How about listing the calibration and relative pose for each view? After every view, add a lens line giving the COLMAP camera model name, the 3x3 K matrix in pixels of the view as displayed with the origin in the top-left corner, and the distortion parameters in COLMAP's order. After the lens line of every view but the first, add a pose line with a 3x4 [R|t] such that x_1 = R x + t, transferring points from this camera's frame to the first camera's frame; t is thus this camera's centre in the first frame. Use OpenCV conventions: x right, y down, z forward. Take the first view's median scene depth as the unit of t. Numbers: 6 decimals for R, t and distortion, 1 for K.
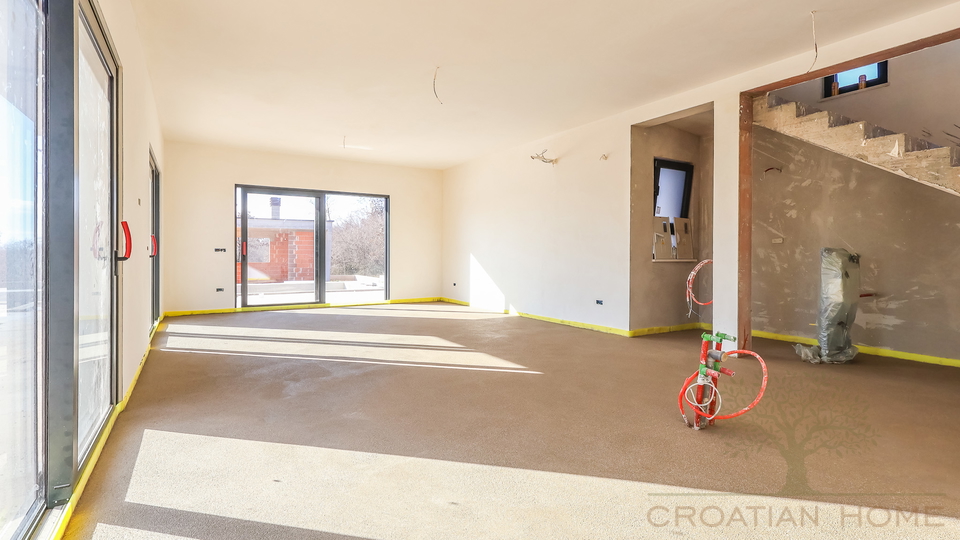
lens RADIAL K [[447.6, 0, 476.9], [0, 447.6, 254.5], [0, 0, 1]] dist [0.006928, 0.000198]
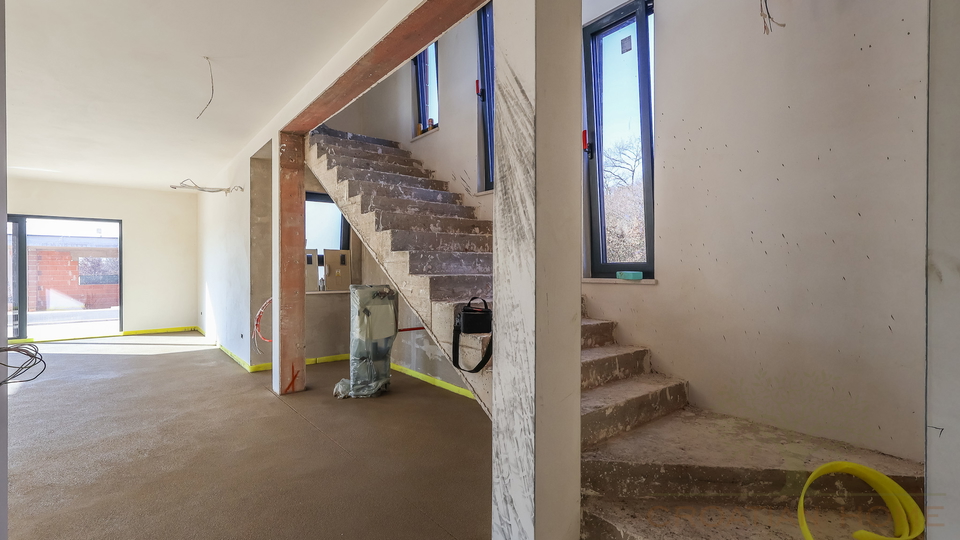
lens RADIAL K [[442.0, 0, 480.0], [0, 442.0, 270.0], [0, 0, 1]] dist [0.008692, -0.000028]
pose [[0.989947, -0.005951, 0.141316, 0.482938], [0.006232, 0.999979, -0.001550, -0.024832], [-0.141304, 0.002416, 0.989963, -0.024878]]
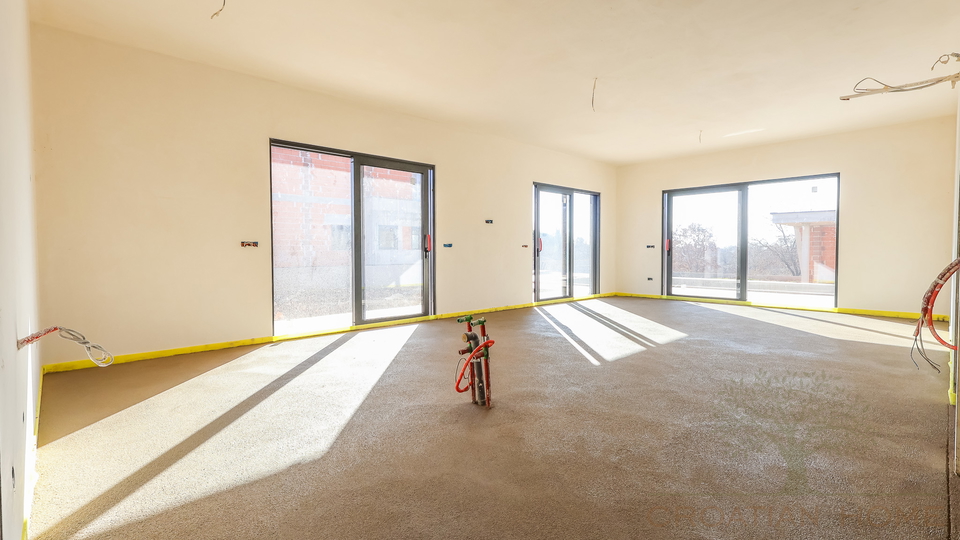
lens RADIAL K [[442.0, 0, 480.0], [0, 442.0, 270.0], [0, 0, 1]] dist [0.008692, -0.000028]
pose [[0.221805, 0.035030, -0.974462, 0.490244], [-0.000943, 0.999362, 0.035711, 0.009962], [0.975091, -0.007002, 0.221697, 0.264717]]
